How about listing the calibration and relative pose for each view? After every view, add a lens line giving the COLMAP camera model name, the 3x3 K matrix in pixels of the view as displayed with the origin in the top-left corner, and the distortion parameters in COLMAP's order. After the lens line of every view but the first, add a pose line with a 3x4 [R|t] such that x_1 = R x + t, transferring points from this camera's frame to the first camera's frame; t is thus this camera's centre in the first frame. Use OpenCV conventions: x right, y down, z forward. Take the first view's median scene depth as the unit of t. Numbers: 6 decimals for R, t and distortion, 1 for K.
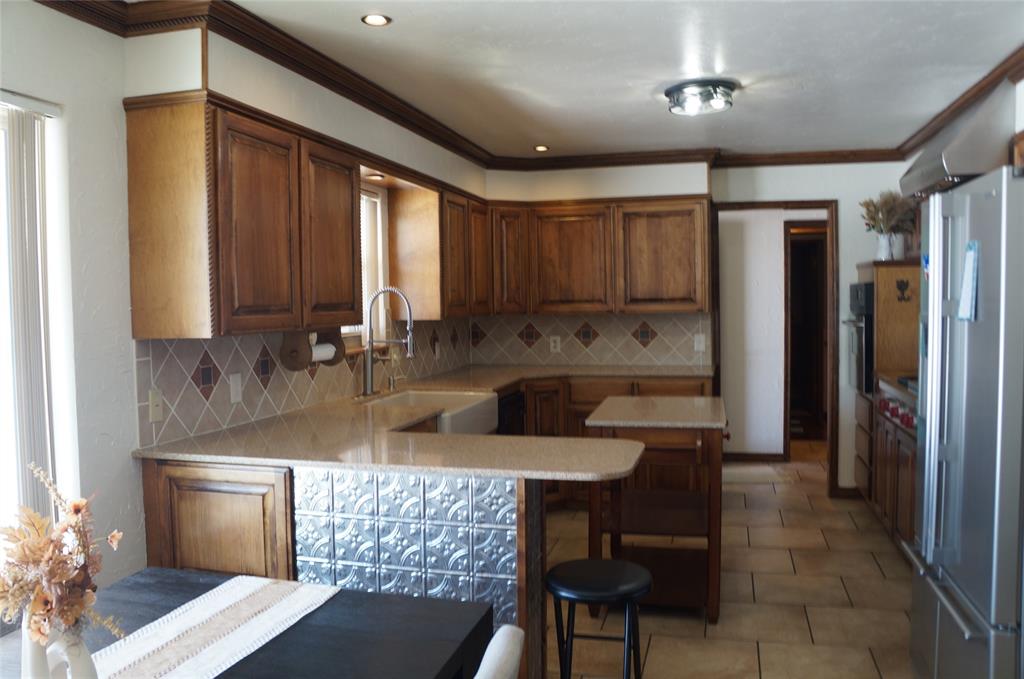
lens RADIAL K [[838.5, 0, 509.1], [0, 838.5, 339.7], [0, 0, 1]] dist [-0.152964, 0.106003]
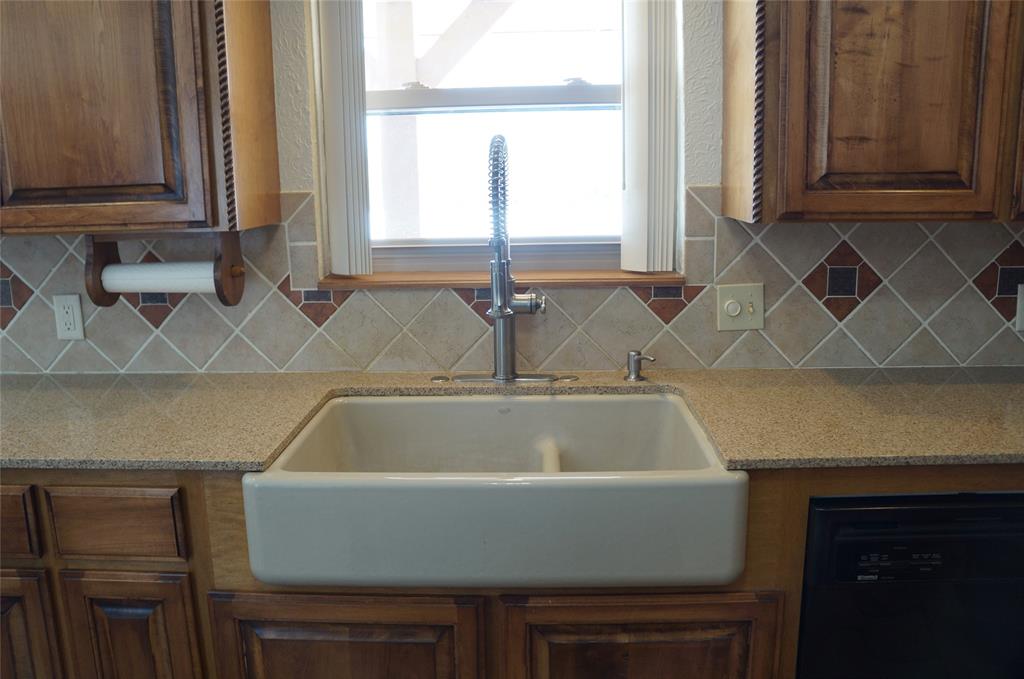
lens RADIAL K [[838.5, 0, 511.9], [0, 838.5, 334.7], [0, 0, 1]] dist [-0.152964, 0.106003]
pose [[0.212126, 0.200524, -0.956448, 0.205103], [-0.031336, 0.979614, 0.198431, -0.037664], [0.976740, -0.012121, 0.214085, 0.705885]]
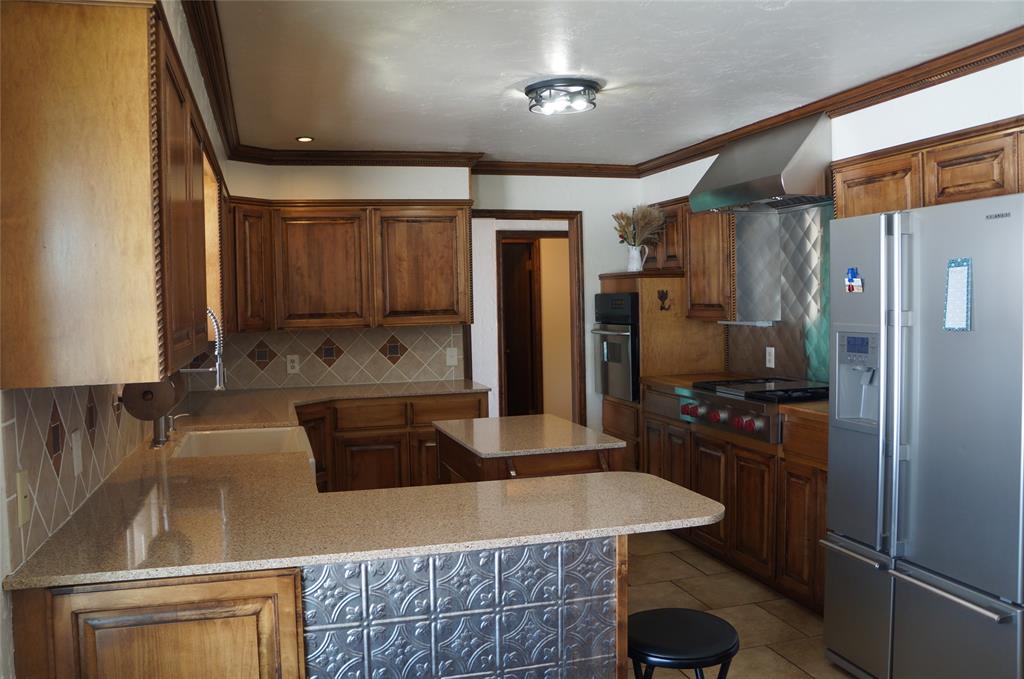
lens RADIAL K [[838.5, 0, 512.3], [0, 838.5, 341.0], [0, 0, 1]] dist [-0.152964, 0.106003]
pose [[0.859306, -0.028229, 0.510682, -0.210505], [0.033504, 0.999438, -0.001130, -0.011263], [-0.510363, 0.018080, 0.859769, 0.150892]]
